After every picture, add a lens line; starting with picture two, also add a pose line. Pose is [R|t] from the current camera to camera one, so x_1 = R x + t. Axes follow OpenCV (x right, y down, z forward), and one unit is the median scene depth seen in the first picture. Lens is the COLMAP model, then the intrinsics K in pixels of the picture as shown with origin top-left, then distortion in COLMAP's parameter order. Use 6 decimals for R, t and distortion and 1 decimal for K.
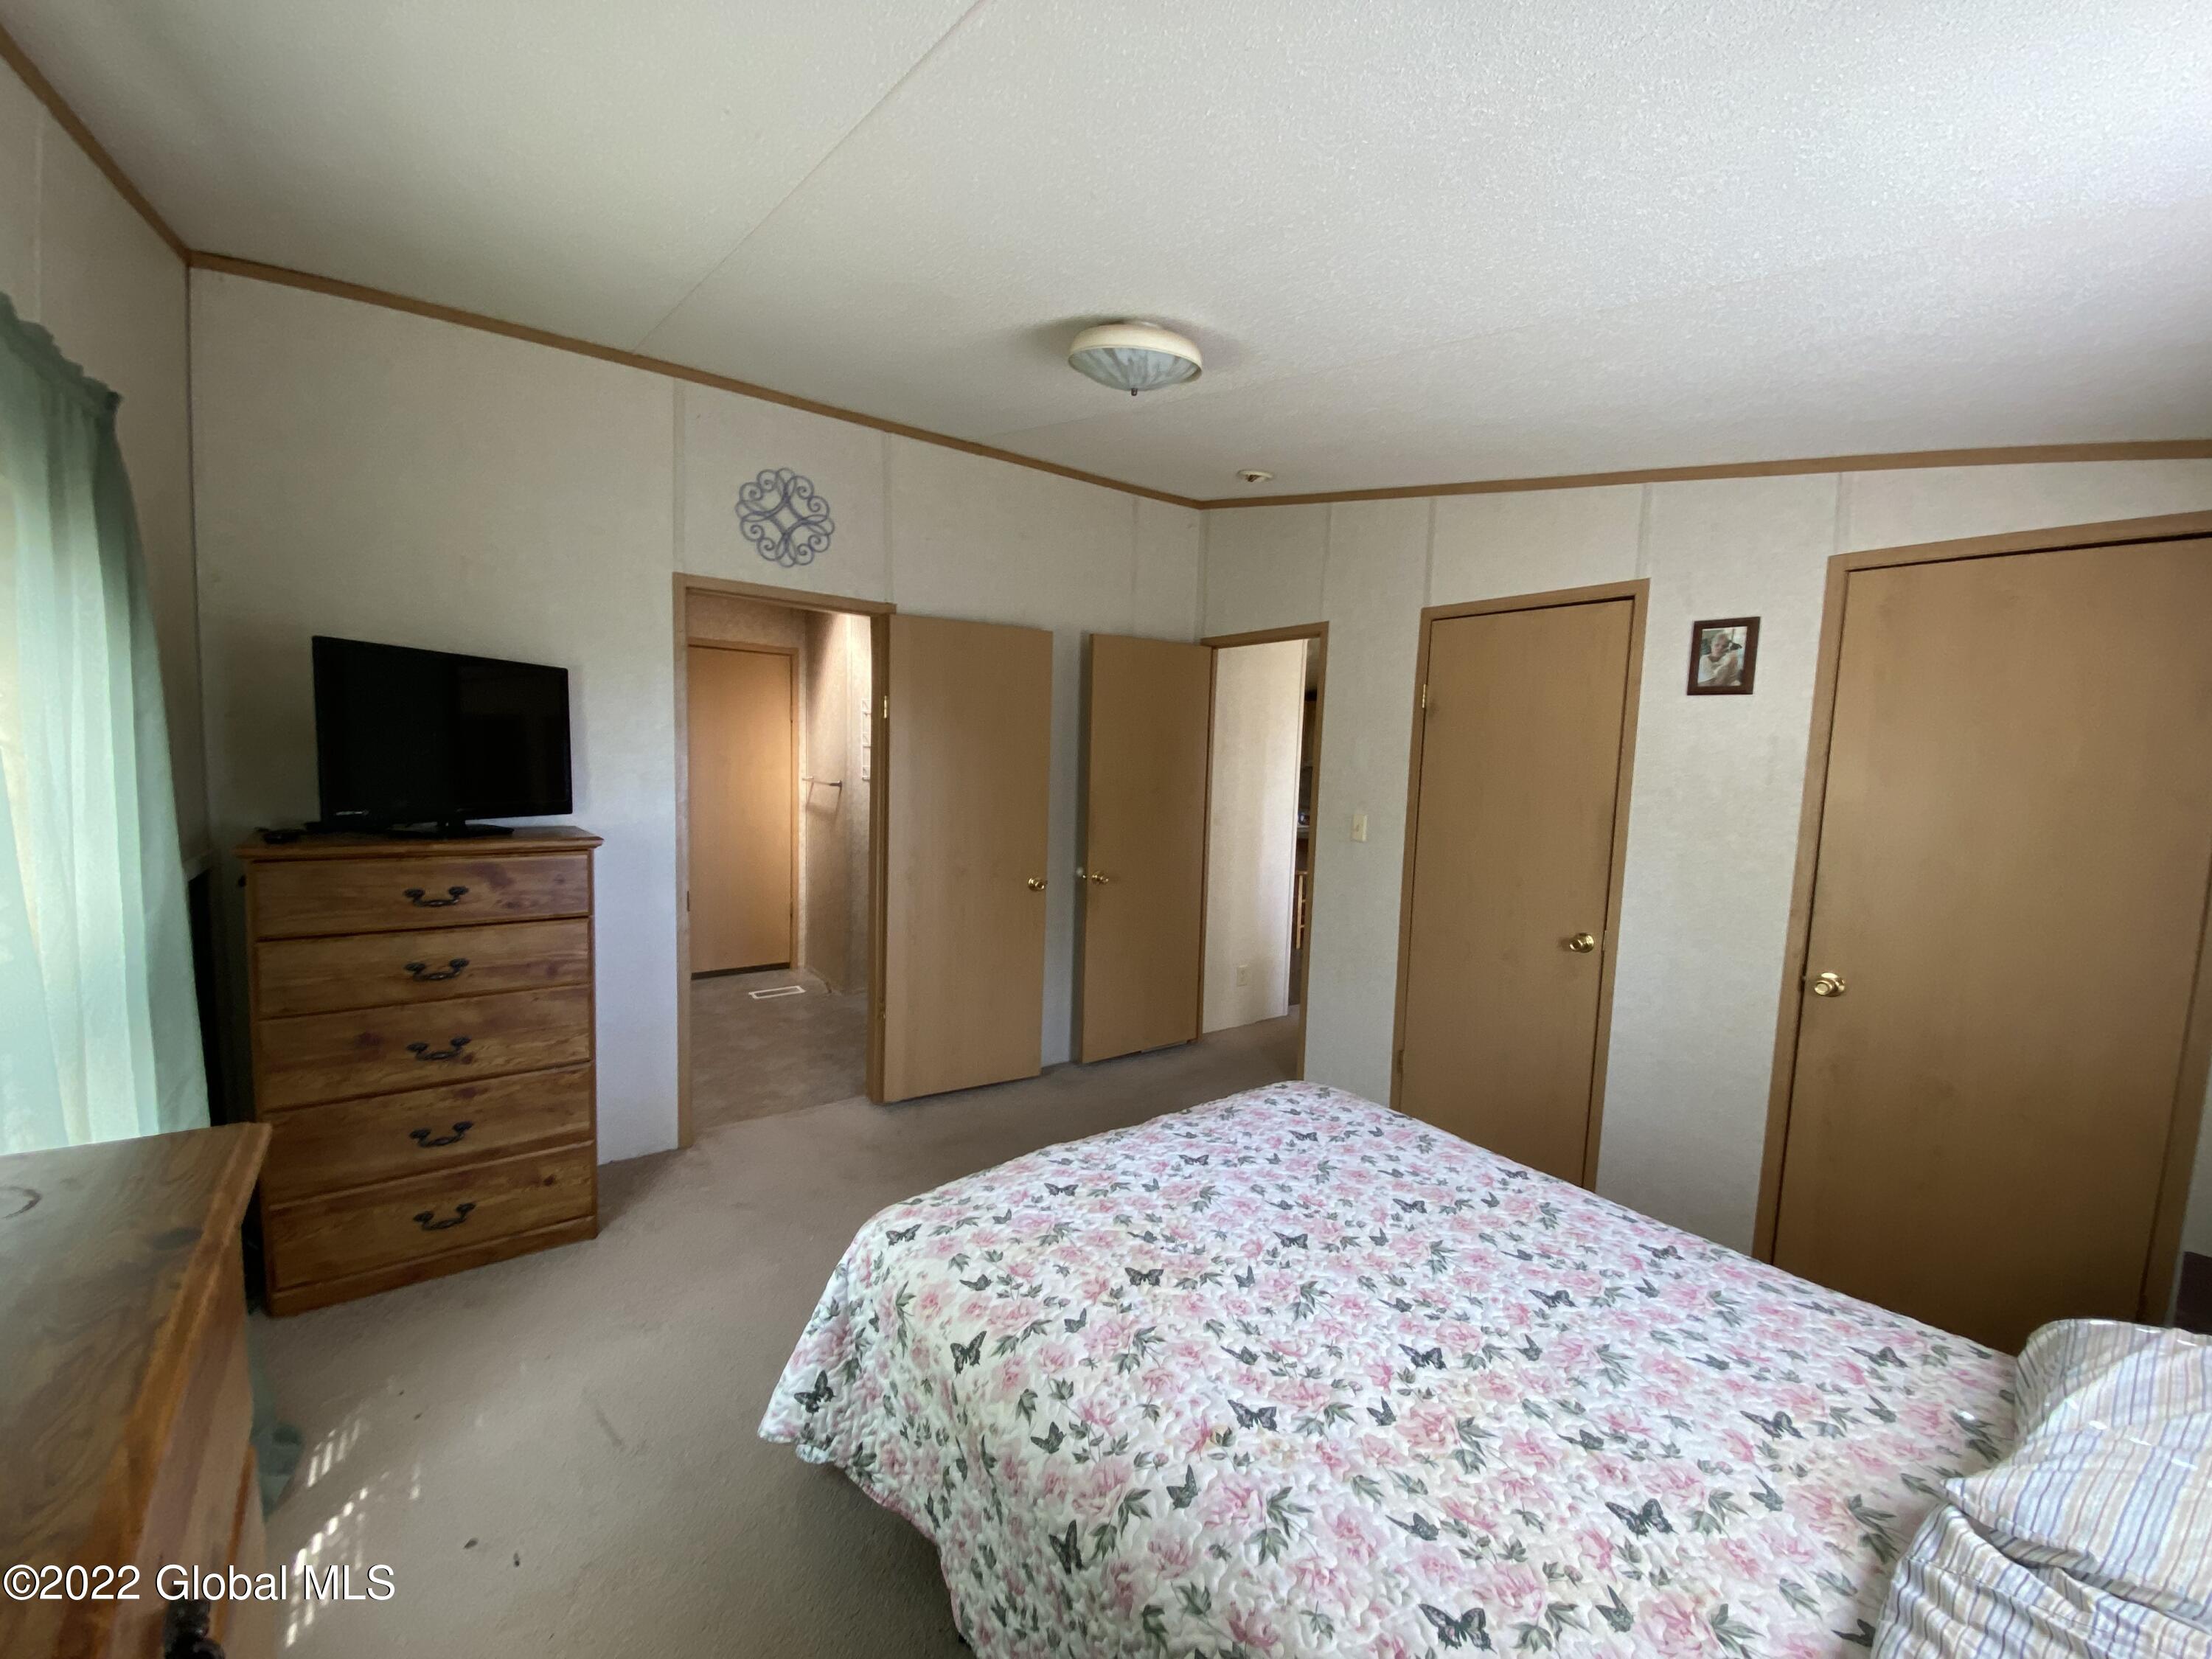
lens RADIAL K [[896.4, 0, 1105.2], [0, 896.4, 833.0], [0, 0, 1]] dist [0.000072, -0.000027]
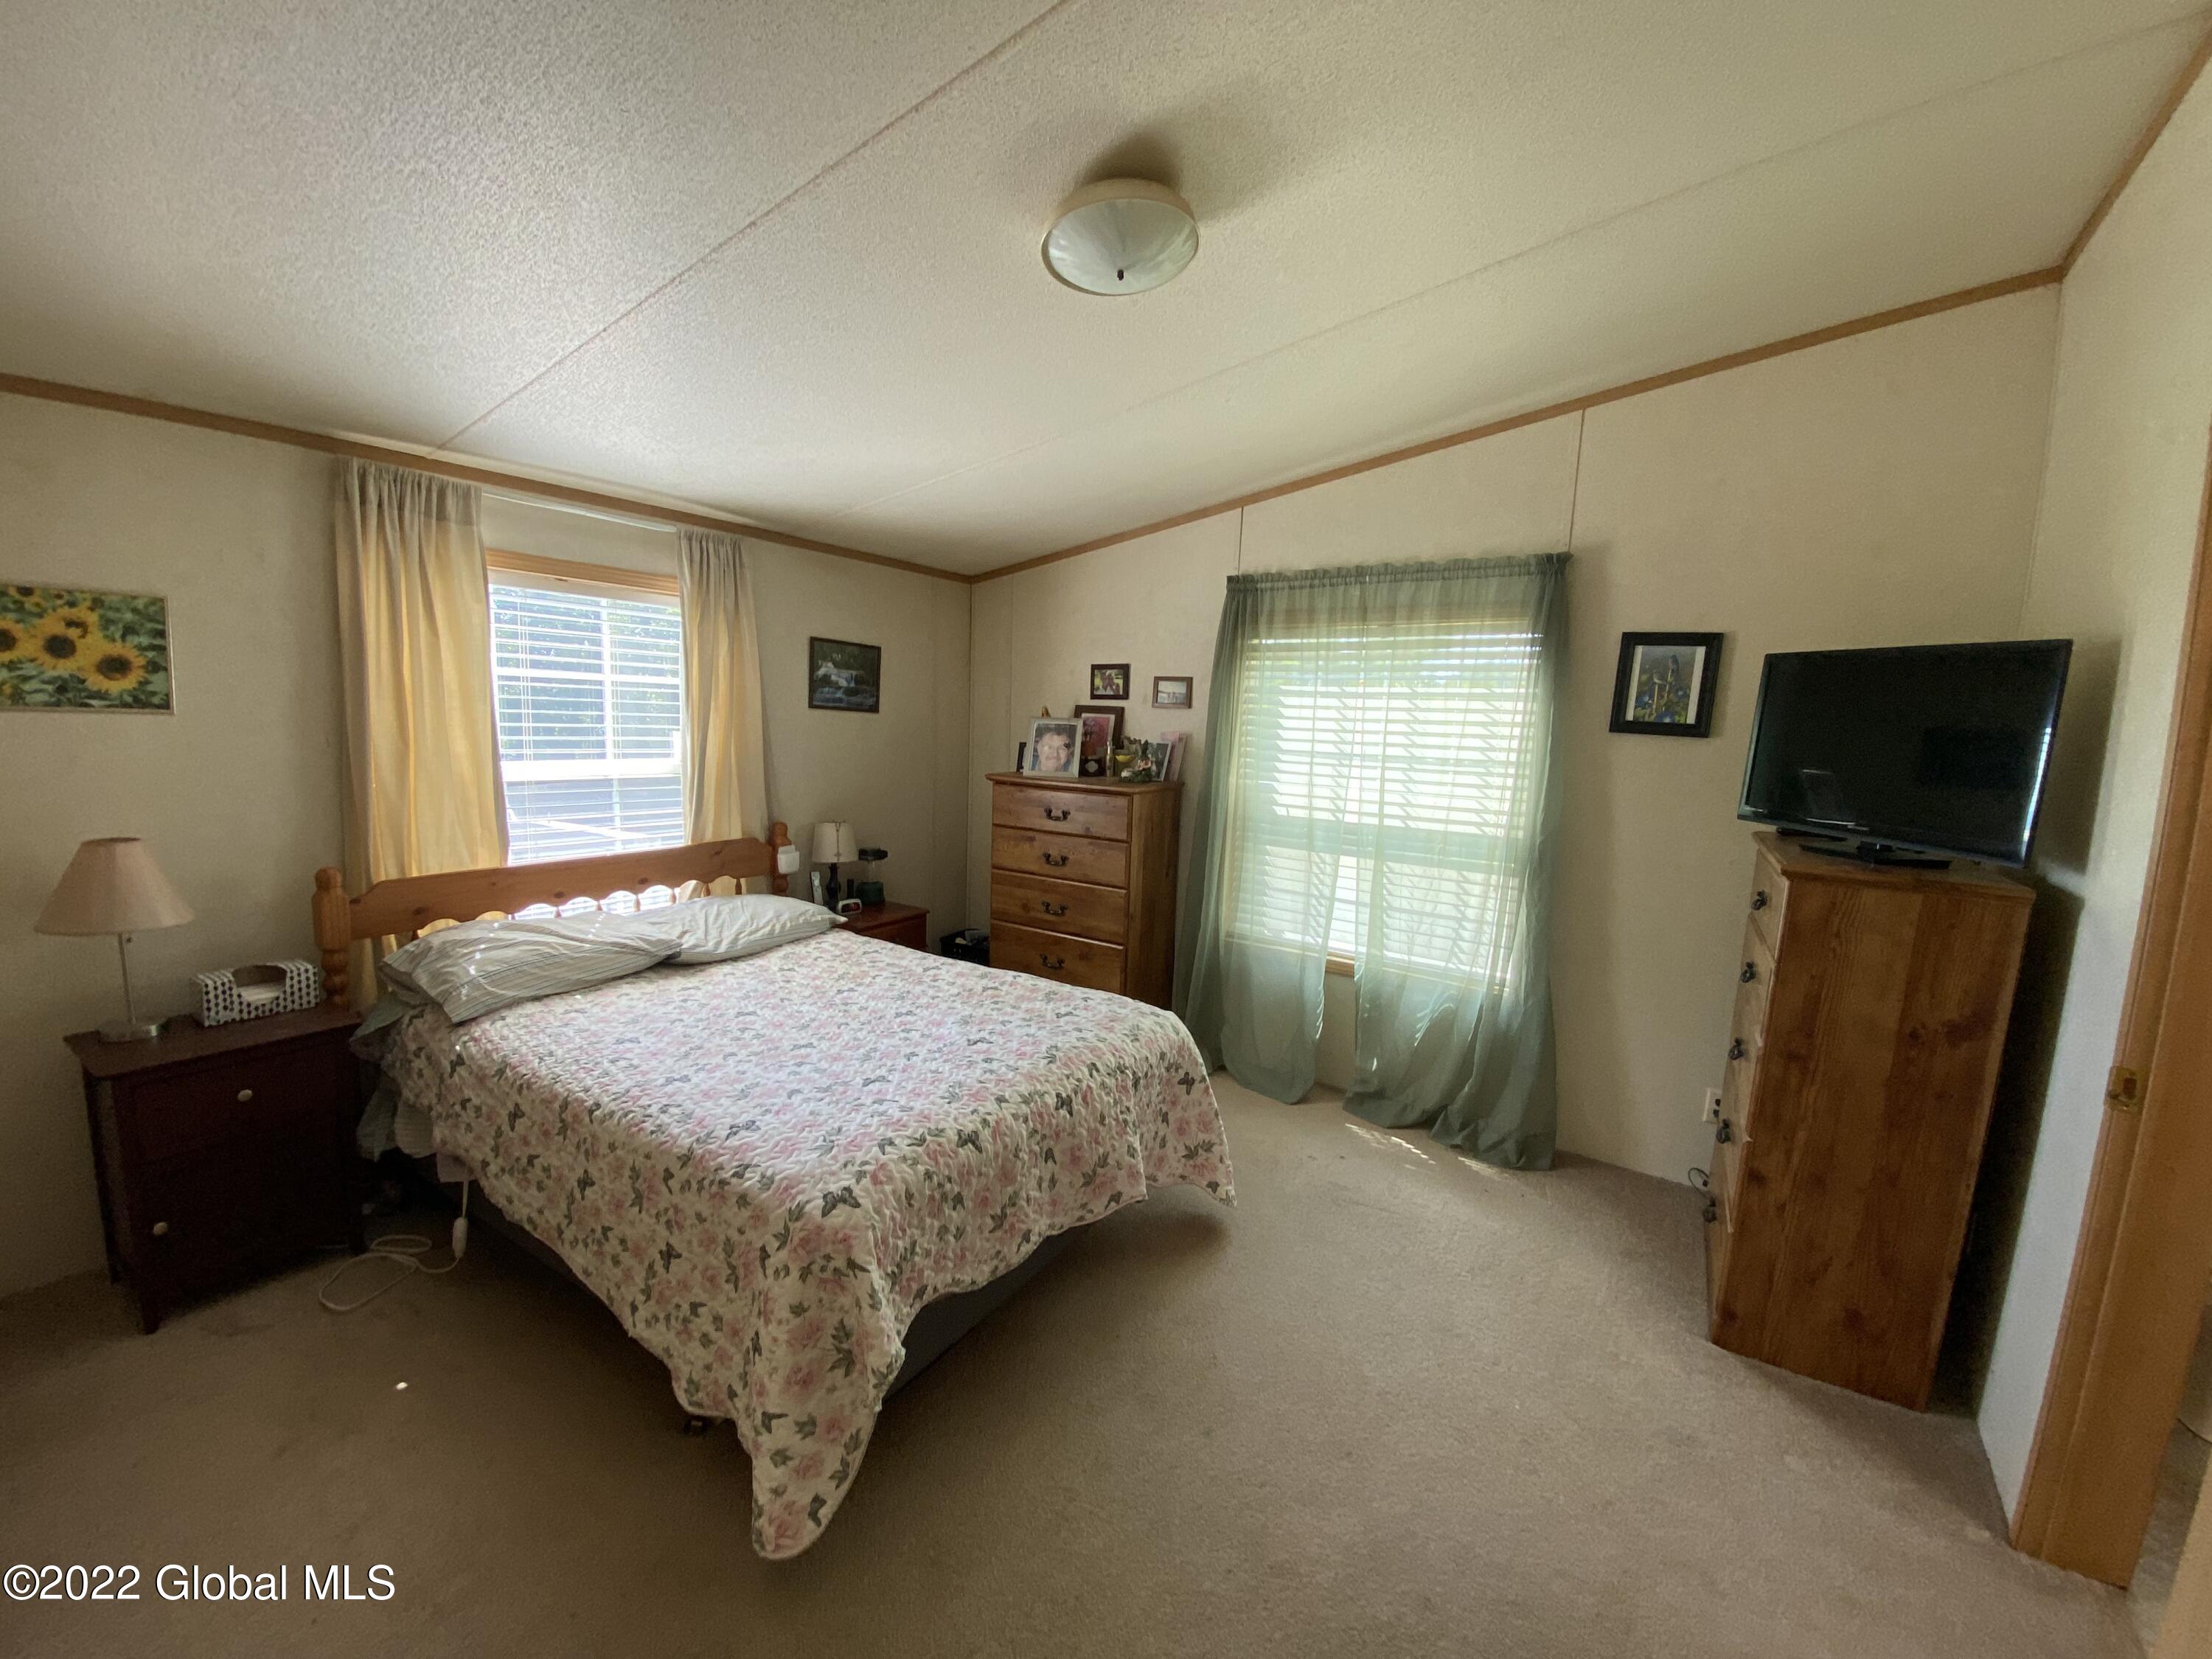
lens RADIAL K [[896.4, 0, 1110.7], [0, 896.4, 830.7], [0, 0, 1]] dist [0.000072, -0.000027]
pose [[-0.936699, -0.028085, -0.349007, 0.414262], [-0.107564, 0.971658, 0.210500, -0.207644], [0.333203, 0.234716, -0.913173, 2.392765]]
